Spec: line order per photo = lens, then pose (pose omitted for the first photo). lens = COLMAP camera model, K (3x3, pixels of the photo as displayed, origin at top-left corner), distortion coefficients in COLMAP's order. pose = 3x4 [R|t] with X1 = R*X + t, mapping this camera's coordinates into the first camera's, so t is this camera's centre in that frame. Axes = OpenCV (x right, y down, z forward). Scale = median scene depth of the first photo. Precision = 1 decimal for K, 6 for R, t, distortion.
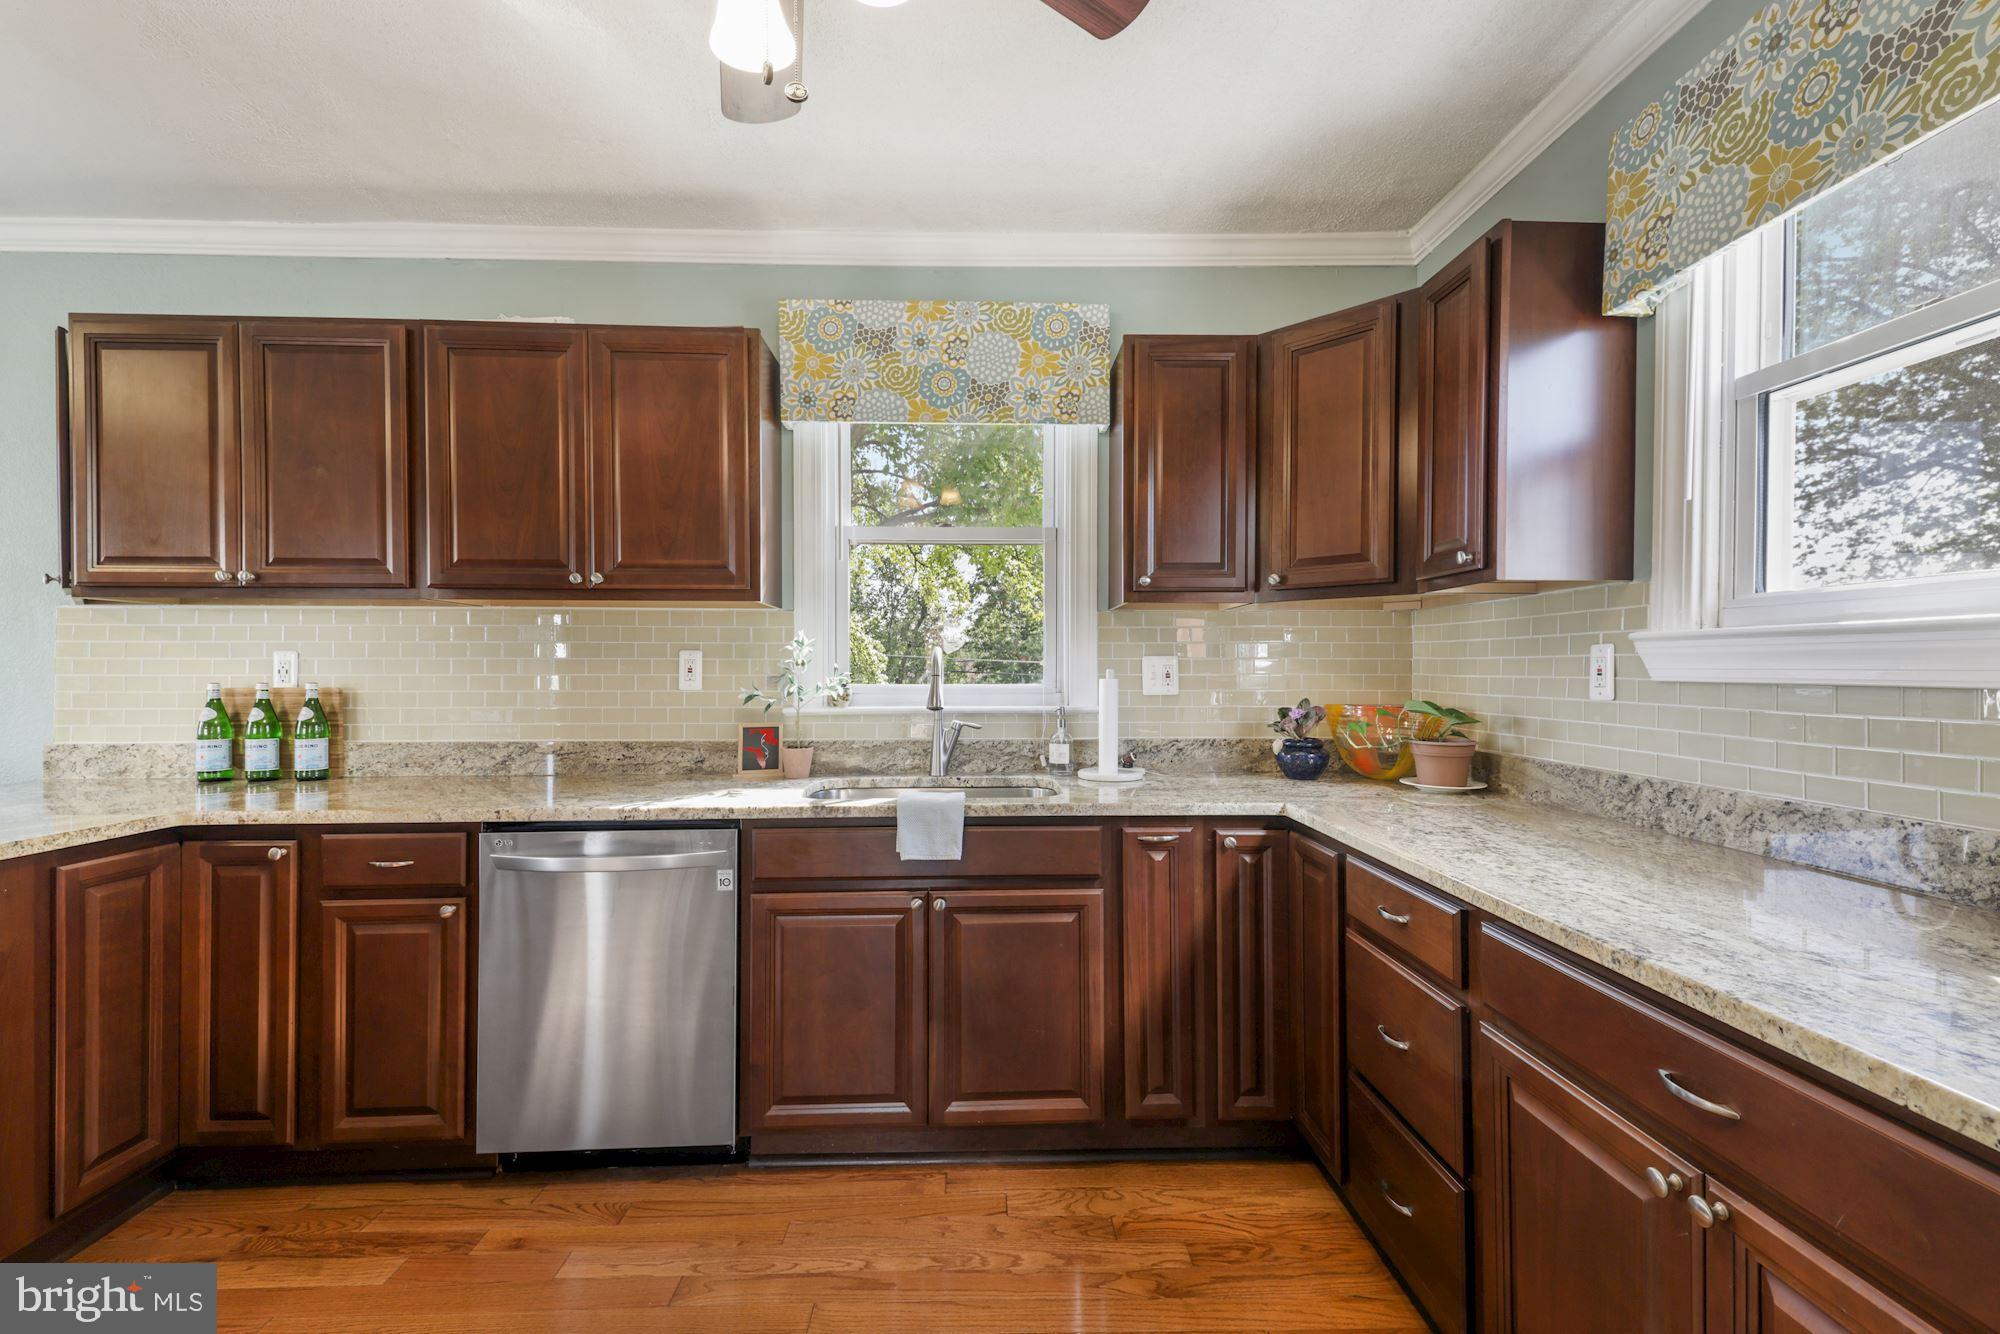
lens RADIAL K [[839.3, 0, 998.7], [0, 839.3, 674.0], [0, 0, 1]] dist [0.045019, 0.000028]
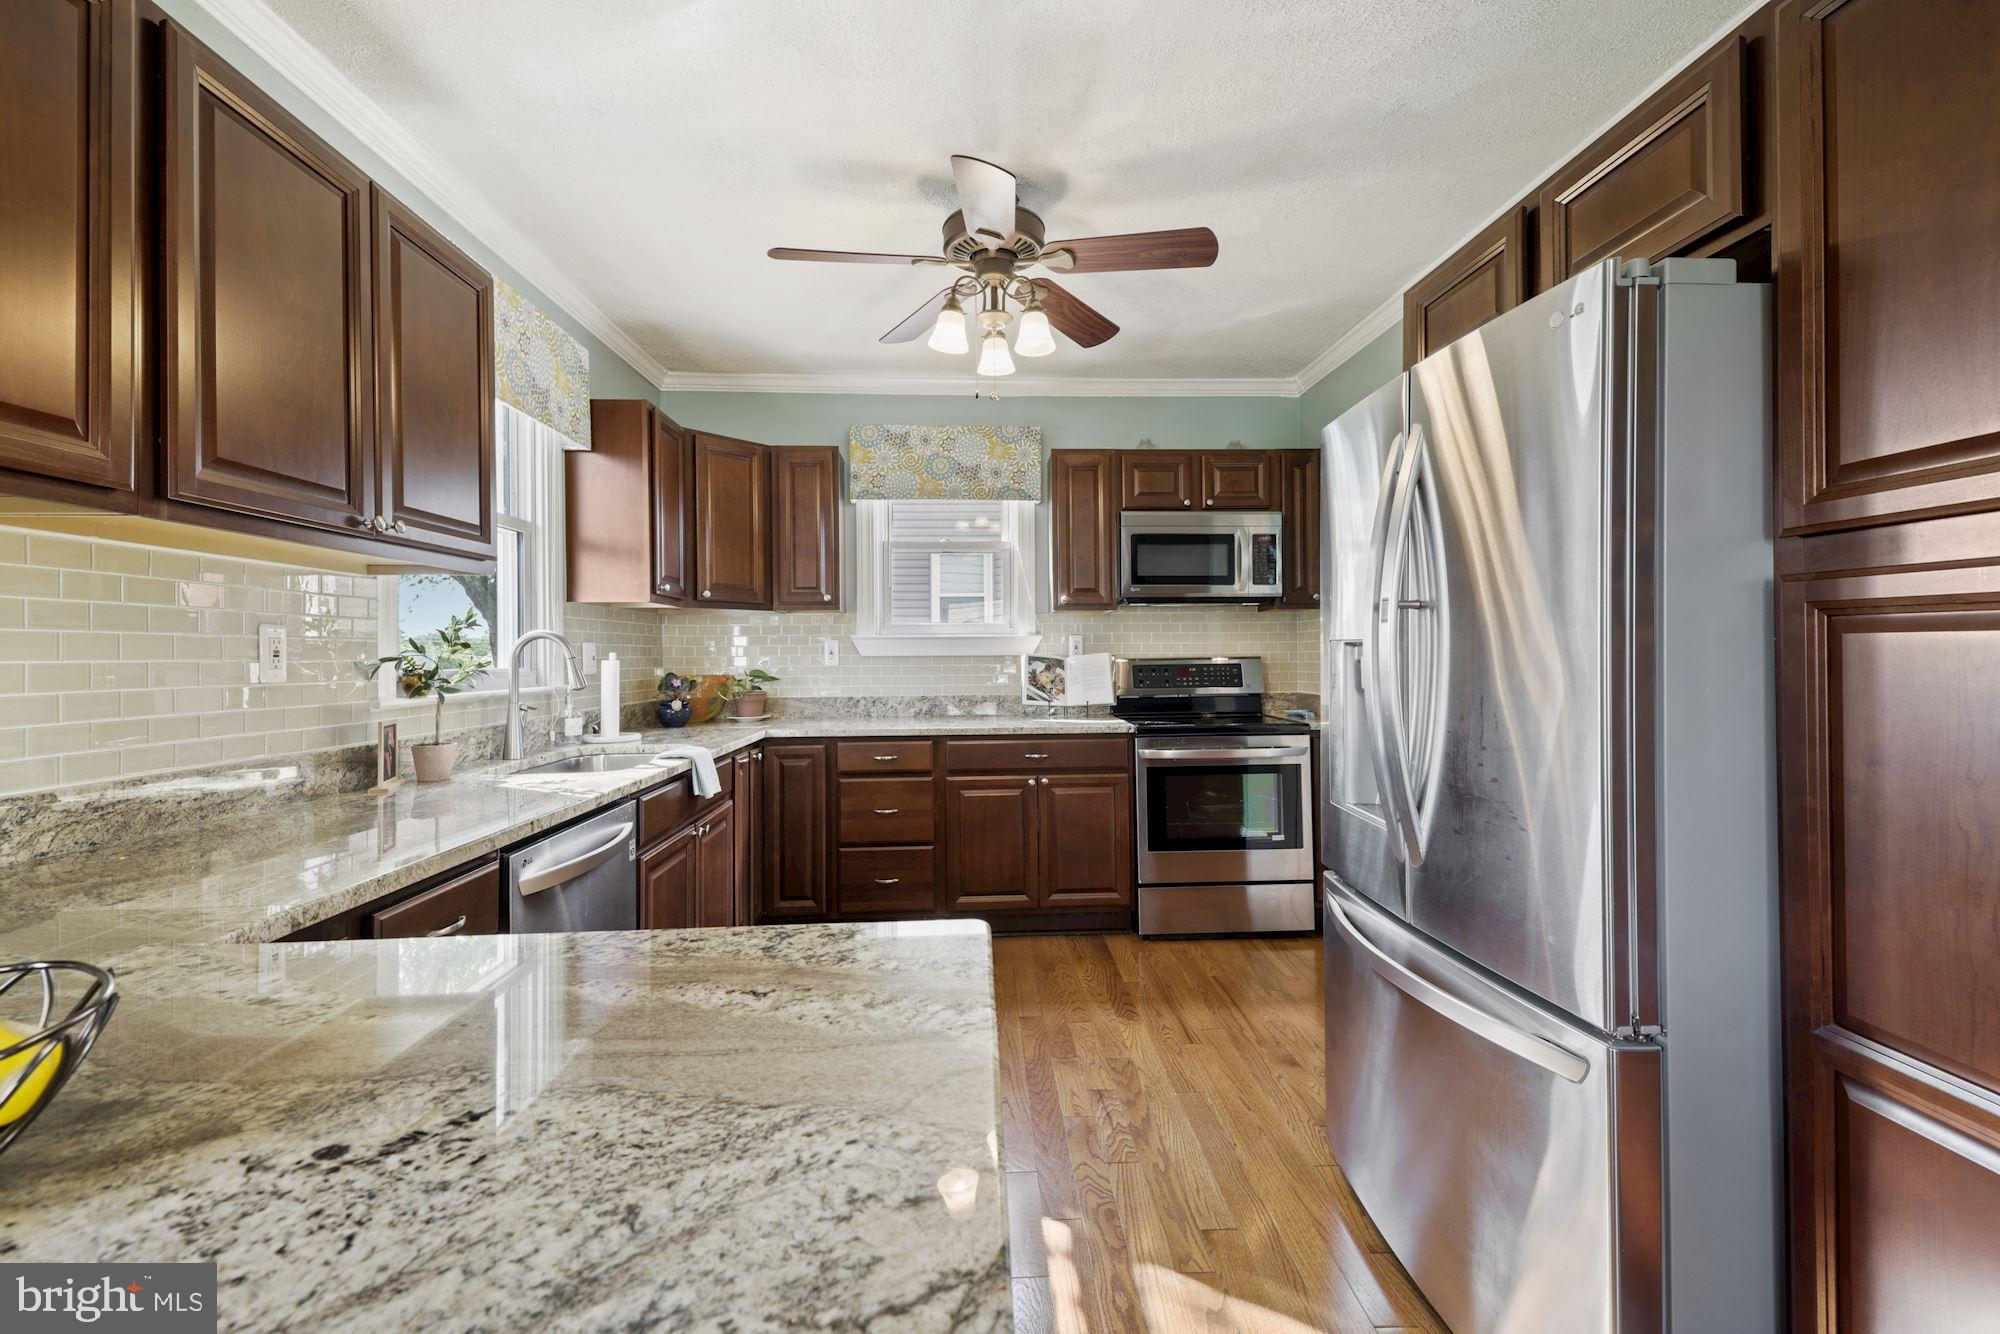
lens RADIAL K [[832.7, 0, 1010.1], [0, 832.7, 651.1], [0, 0, 1]] dist [0.000084, -0.000056]
pose [[-0.023673, 0.004837, 0.999708, -1.429430], [0.019161, 0.999807, -0.004384, 0.011813], [-0.999536, 0.019051, -0.023761, 0.584726]]
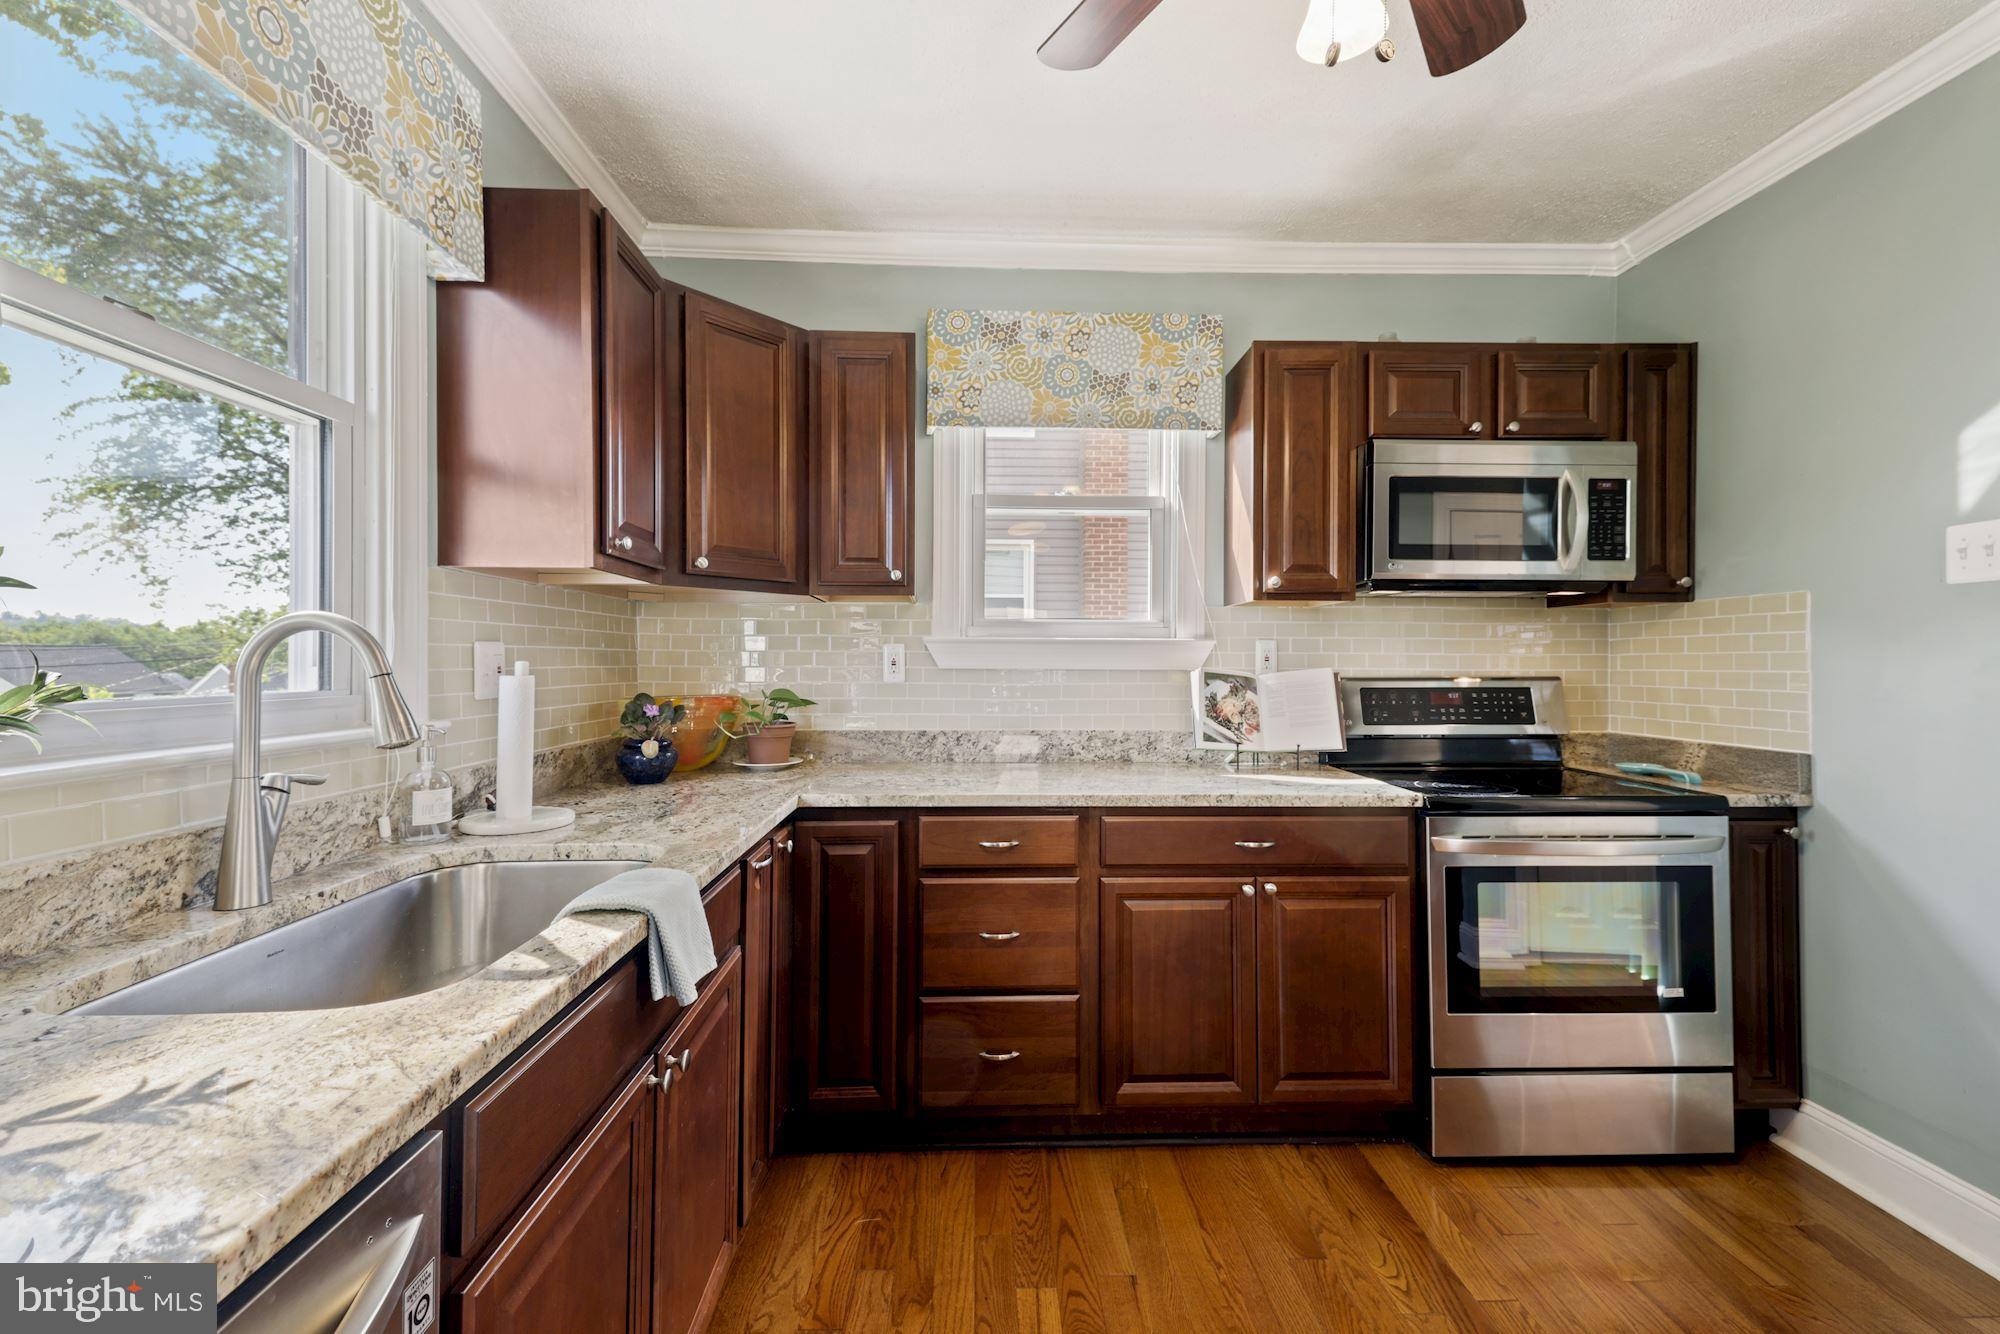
lens RADIAL K [[823.0, 0, 994.2], [0, 823.0, 657.6], [0, 0, 1]] dist [0.011908, -0.000105]
pose [[0.000026, 0.004124, 0.999991, -0.672542], [0.006981, 0.999967, -0.004124, -0.003635], [-0.999976, 0.006981, -0.000002, 0.820655]]
